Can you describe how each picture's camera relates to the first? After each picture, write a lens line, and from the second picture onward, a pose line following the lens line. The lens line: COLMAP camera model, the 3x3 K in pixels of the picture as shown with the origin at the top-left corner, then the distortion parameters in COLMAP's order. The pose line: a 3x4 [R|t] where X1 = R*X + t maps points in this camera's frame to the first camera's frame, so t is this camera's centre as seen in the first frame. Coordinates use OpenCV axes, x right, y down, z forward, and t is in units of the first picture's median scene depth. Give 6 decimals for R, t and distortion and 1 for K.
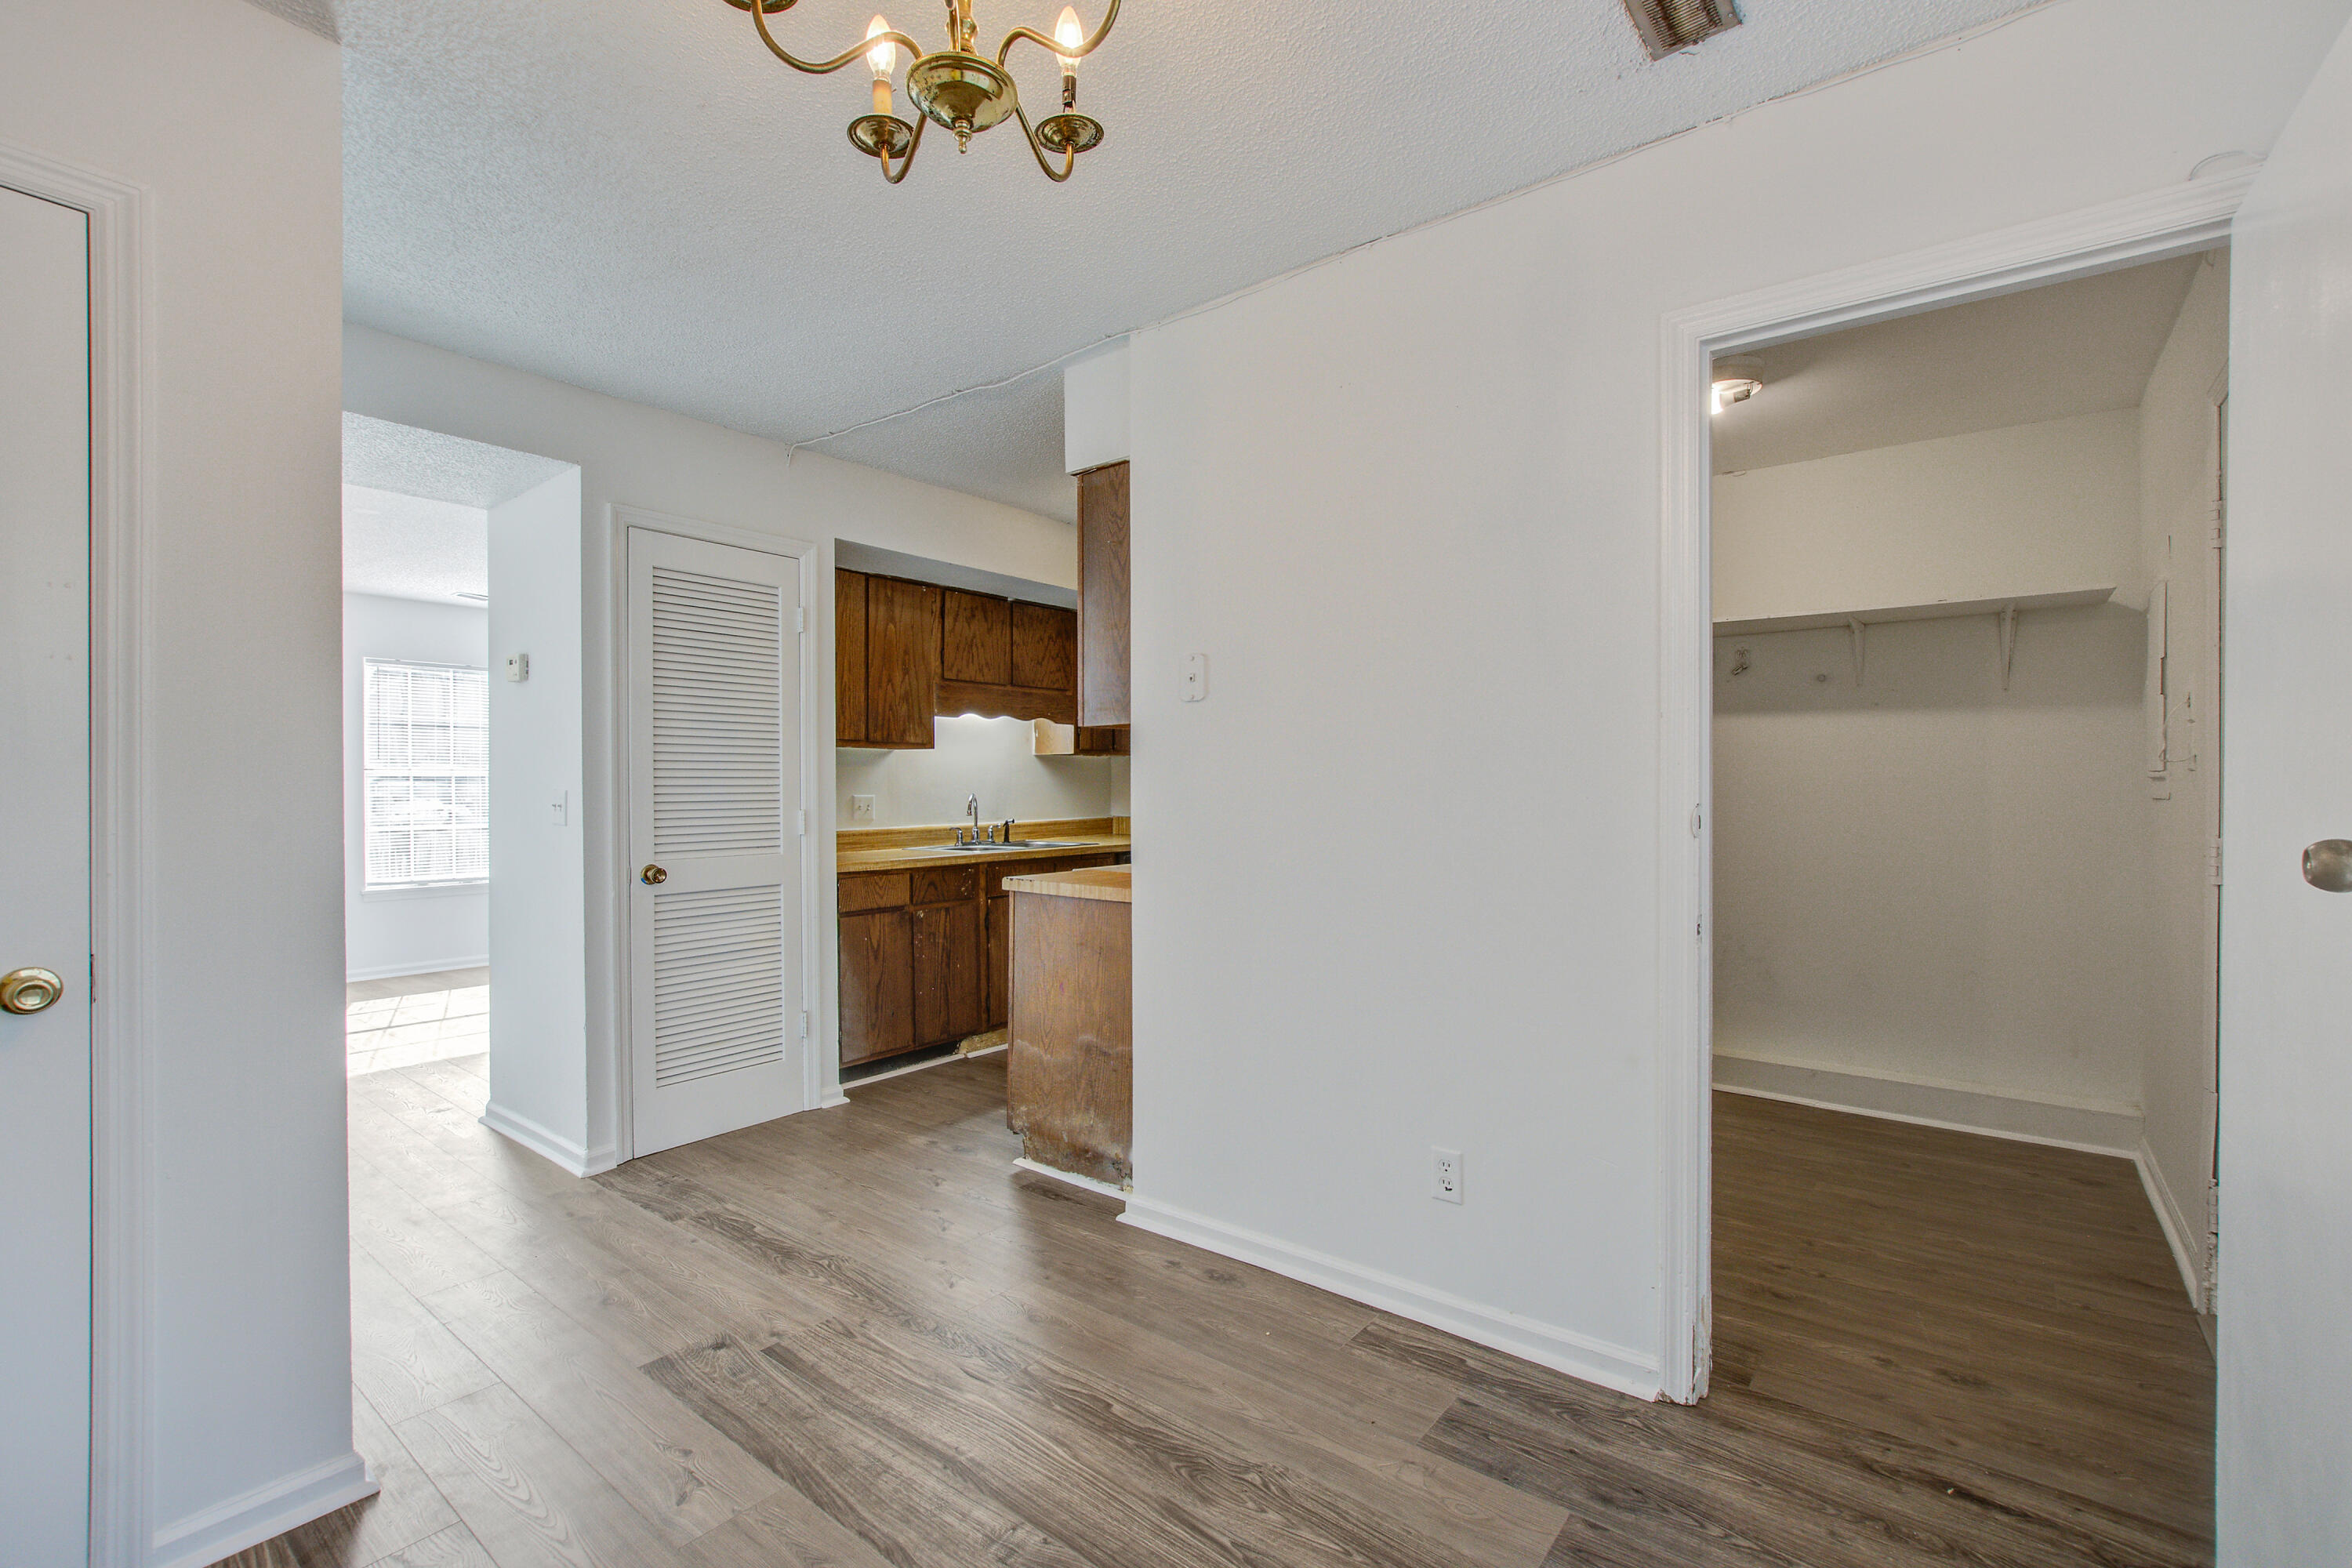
lens RADIAL K [[1056.5, 0, 1161.2], [0, 1056.5, 817.9], [0, 0, 1]] dist [-0.040284, 0.012188]
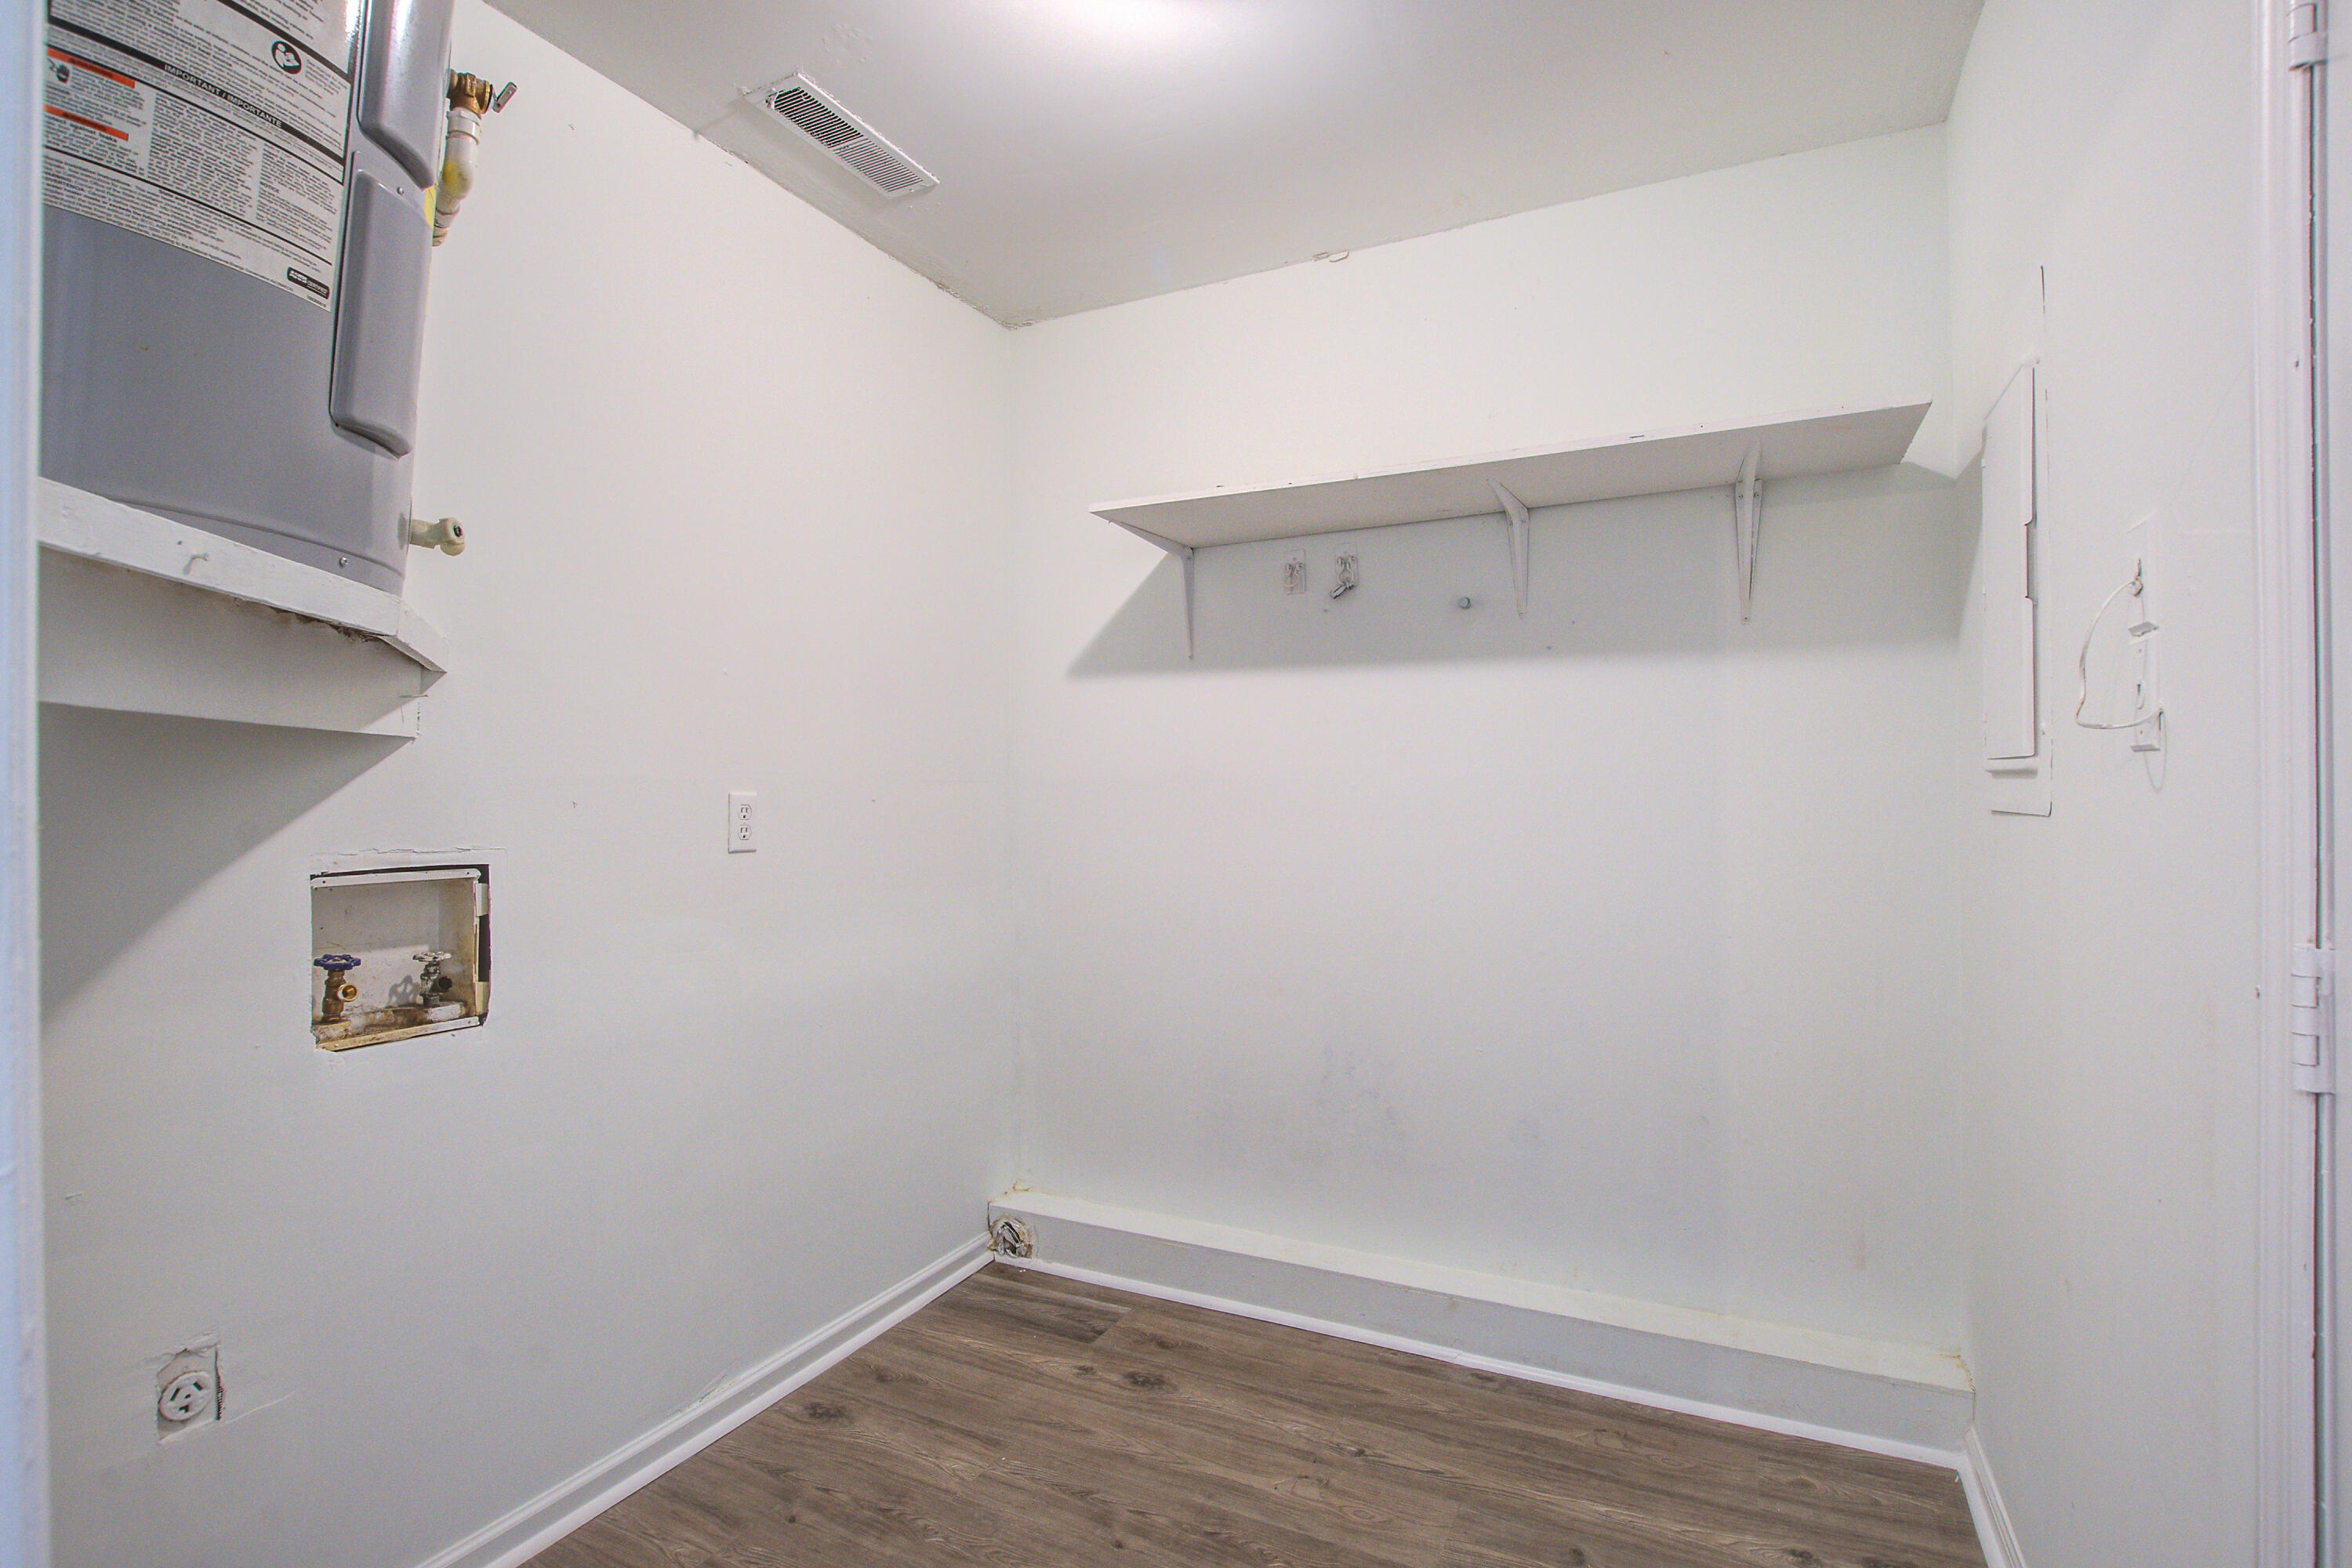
lens RADIAL K [[1137.9, 0, 1172.5], [0, 1137.9, 817.3], [0, 0, 1]] dist [-0.024729, -0.000222]
pose [[0.977446, -0.008843, 0.211002, 0.400289], [0.009550, 0.999952, -0.002328, -0.016921], [-0.210972, 0.004291, 0.977483, 0.487660]]
